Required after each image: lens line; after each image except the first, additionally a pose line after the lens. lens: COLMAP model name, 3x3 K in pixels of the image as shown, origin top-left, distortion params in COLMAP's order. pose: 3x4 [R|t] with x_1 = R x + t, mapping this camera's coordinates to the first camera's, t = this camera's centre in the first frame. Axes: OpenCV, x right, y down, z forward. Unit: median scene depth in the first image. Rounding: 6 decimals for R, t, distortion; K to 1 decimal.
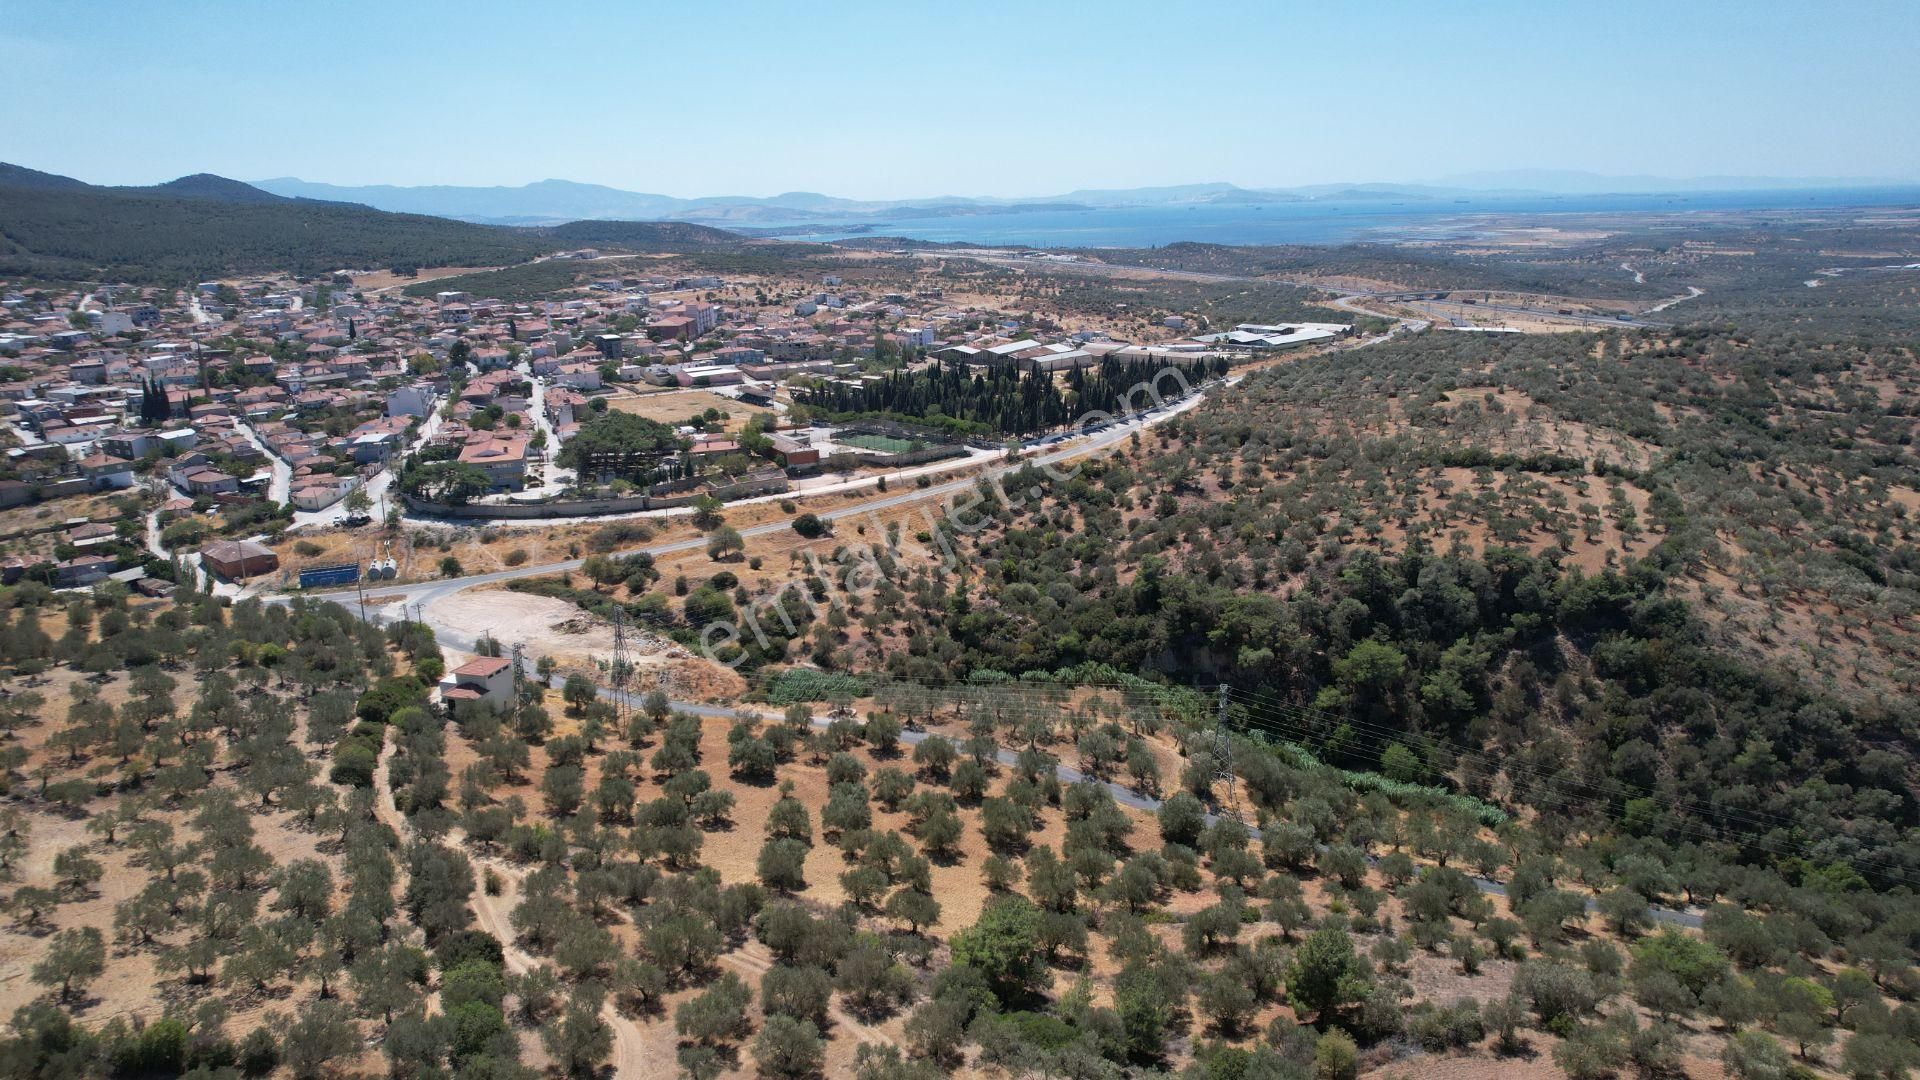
lens RADIAL K [[1223.8, 0, 964.3], [0, 1223.8, 551.5], [0, 0, 1]] dist [-0.077586, 0.071702]
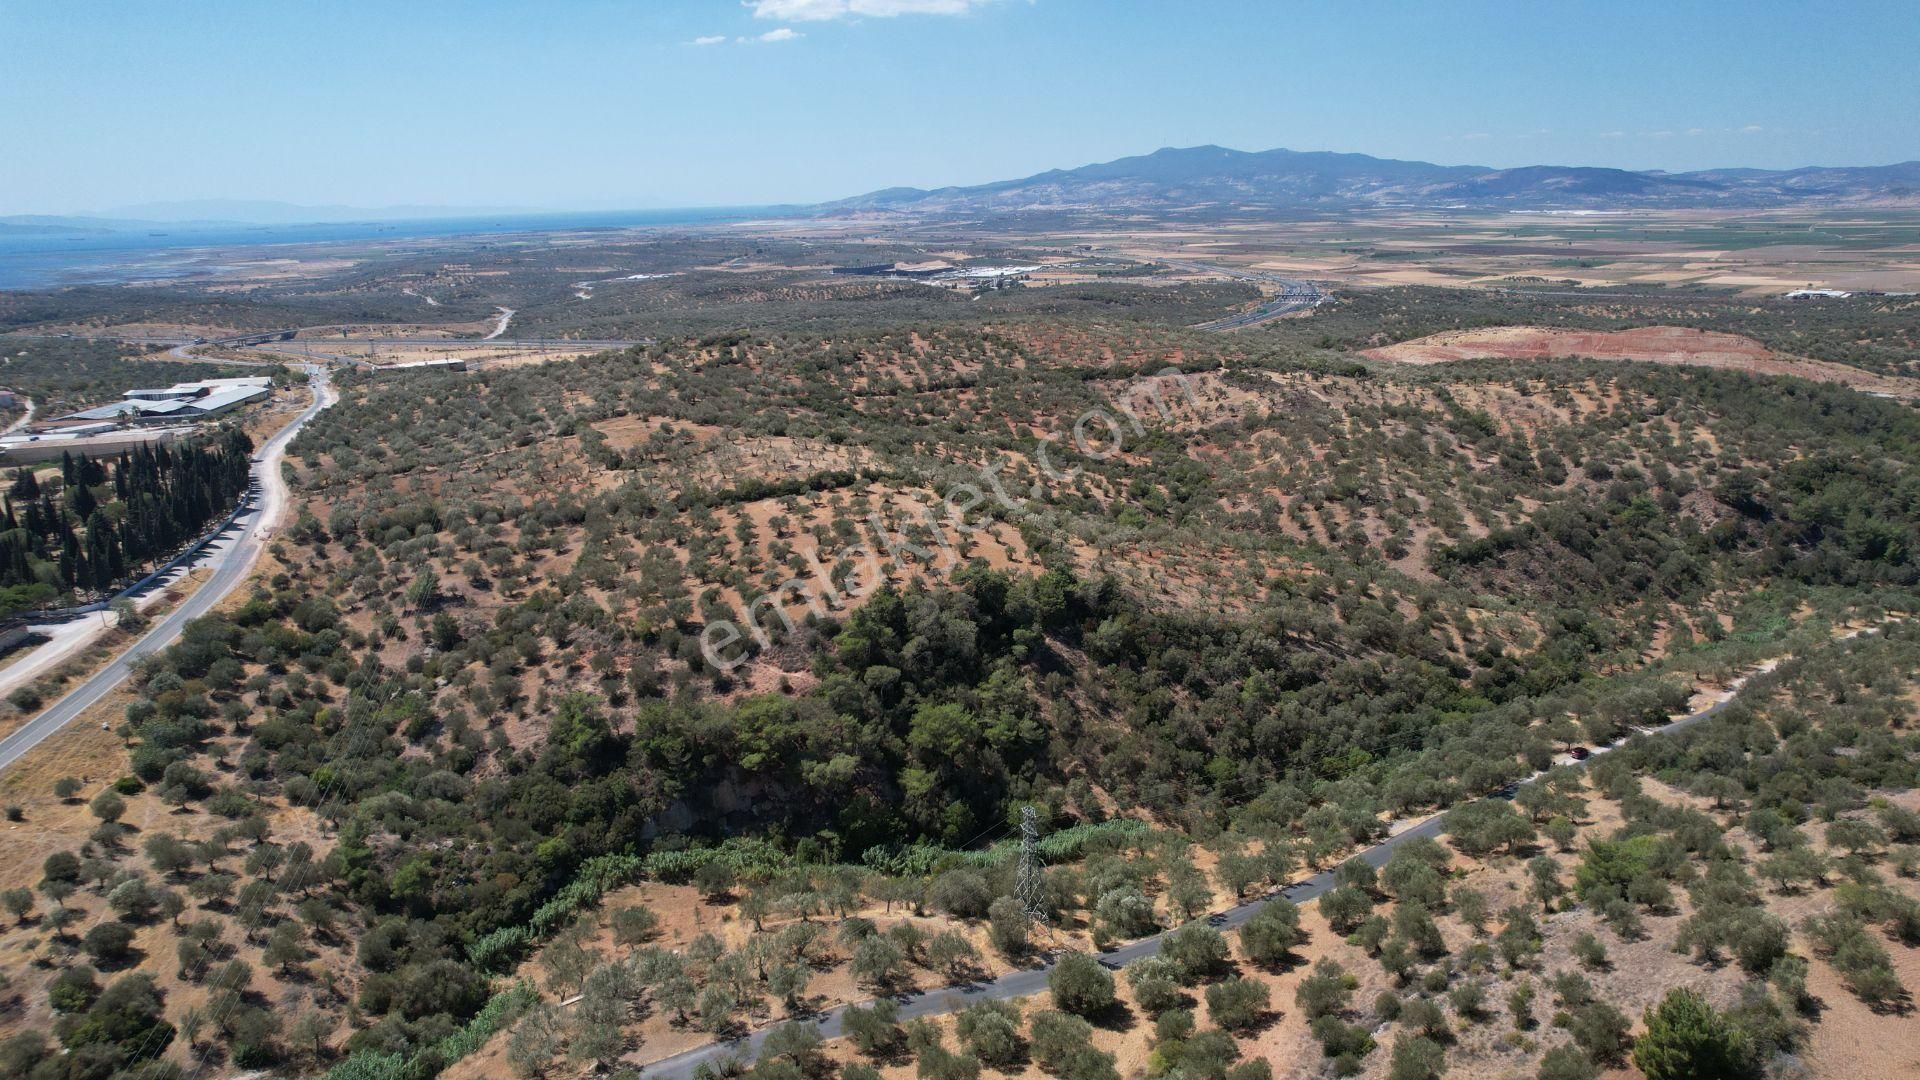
lens RADIAL K [[1223.8, 0, 964.3], [0, 1223.8, 551.5], [0, 0, 1]] dist [-0.077586, 0.071702]
pose [[0.573531, -0.219411, 0.789253, -0.230493], [0.237507, 0.966618, 0.096128, -0.079667], [-0.783998, 0.132321, 0.606497, 0.293994]]
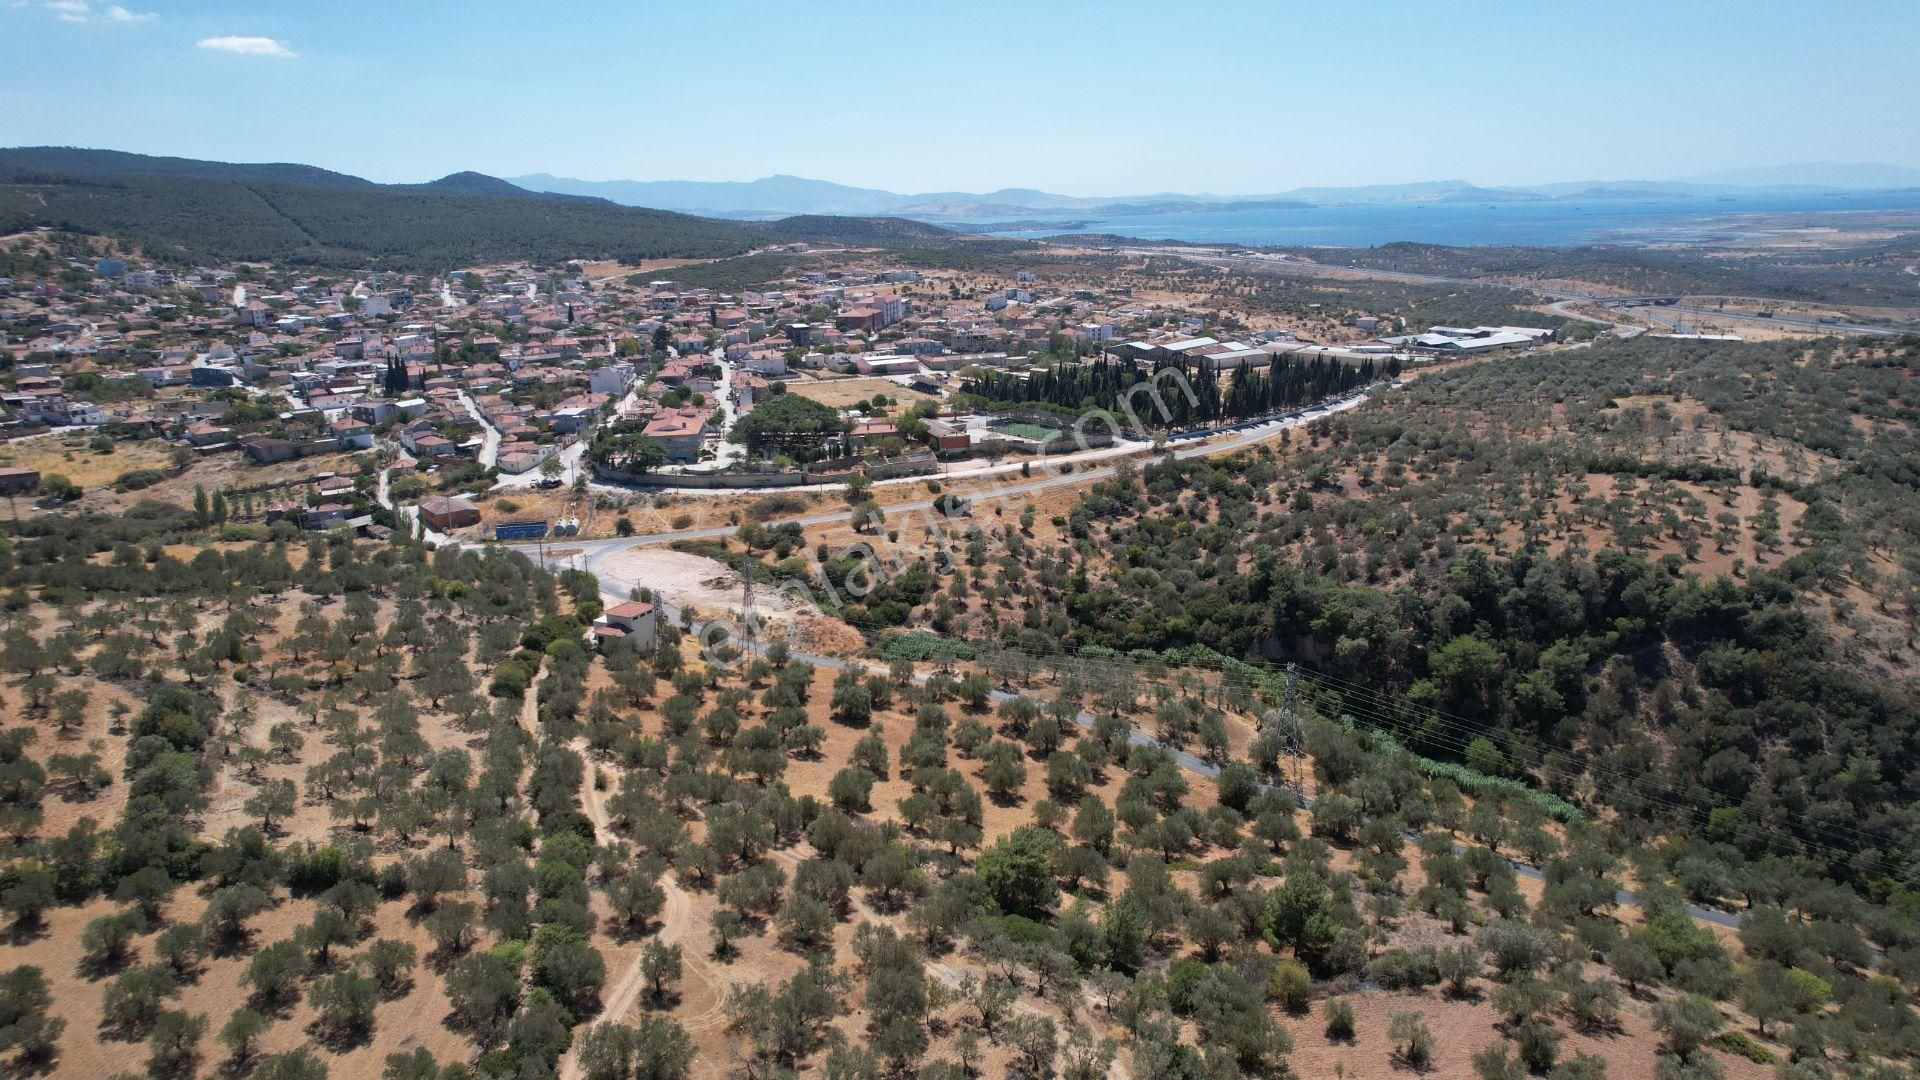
lens RADIAL K [[1223.8, 0, 964.3], [0, 1223.8, 551.5], [0, 0, 1]] dist [-0.077586, 0.071702]
pose [[0.985308, 0.047388, -0.164081, 0.058121], [-0.046948, 0.998876, 0.006559, 0.011034], [0.164207, 0.001240, 0.986425, -0.044978]]
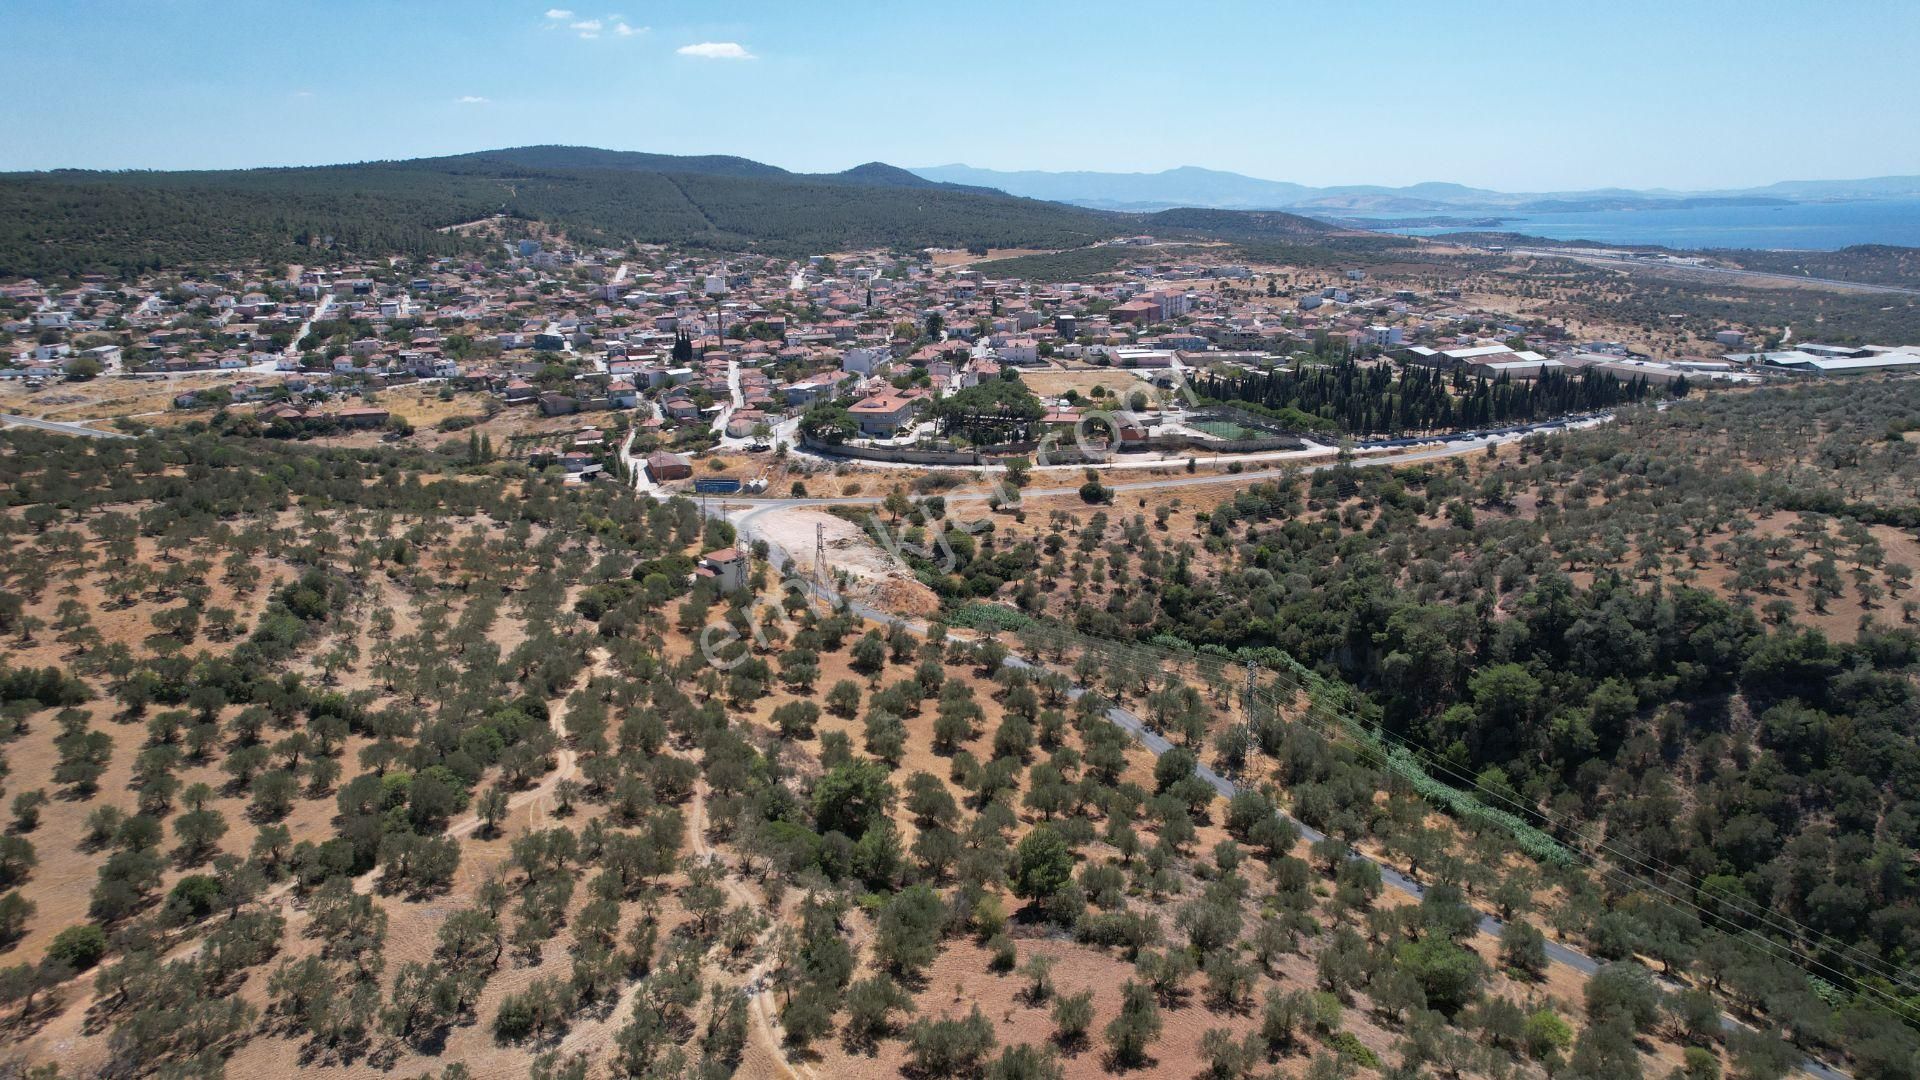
lens RADIAL K [[1223.8, 0, 964.3], [0, 1223.8, 551.5], [0, 0, 1]] dist [-0.077586, 0.071702]
pose [[0.882074, 0.134352, -0.451548, 0.258423], [-0.130103, 0.990668, 0.040613, 0.001933], [0.452790, 0.022924, 0.891322, -0.037985]]
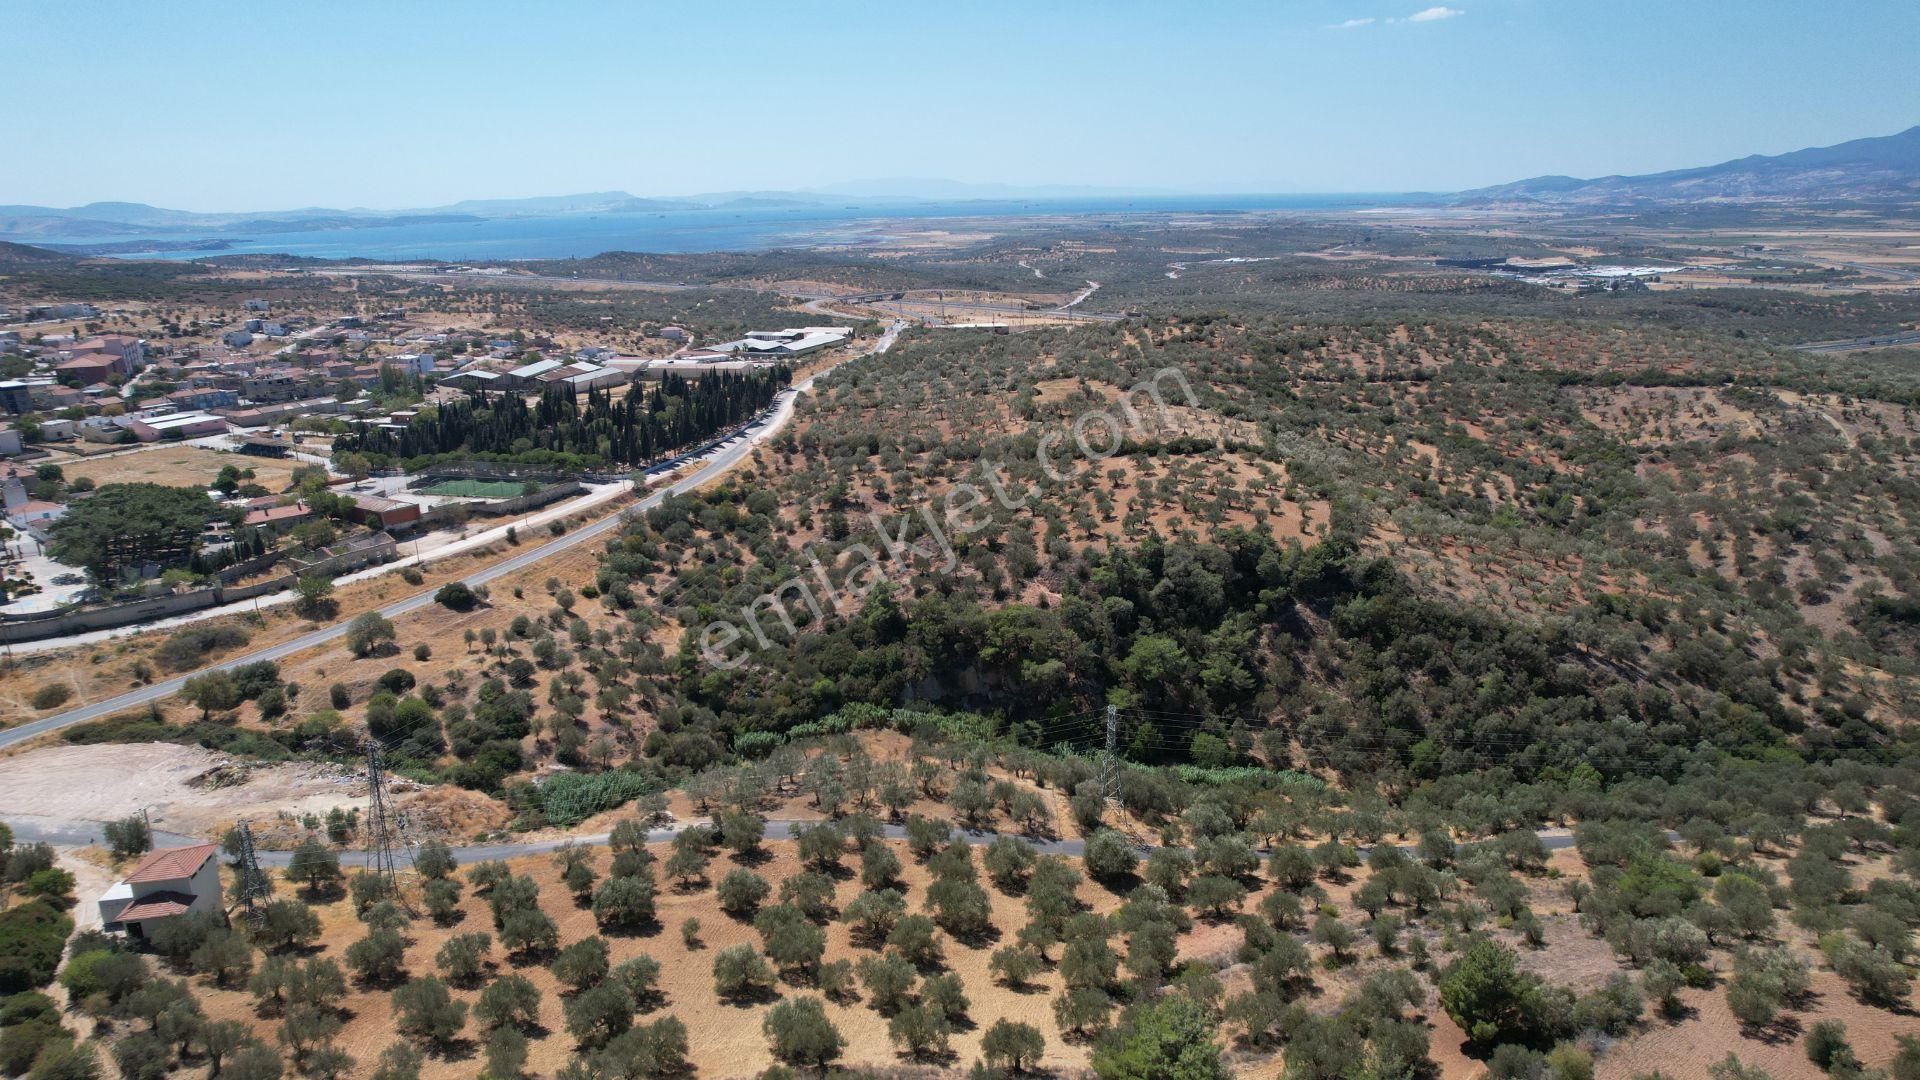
lens RADIAL K [[1223.8, 0, 964.3], [0, 1223.8, 551.5], [0, 0, 1]] dist [-0.077586, 0.071702]
pose [[0.891837, -0.119608, 0.436257, -0.163495], [0.122462, 0.992236, 0.021694, -0.025580], [-0.435465, 0.034078, 0.899560, 0.106781]]
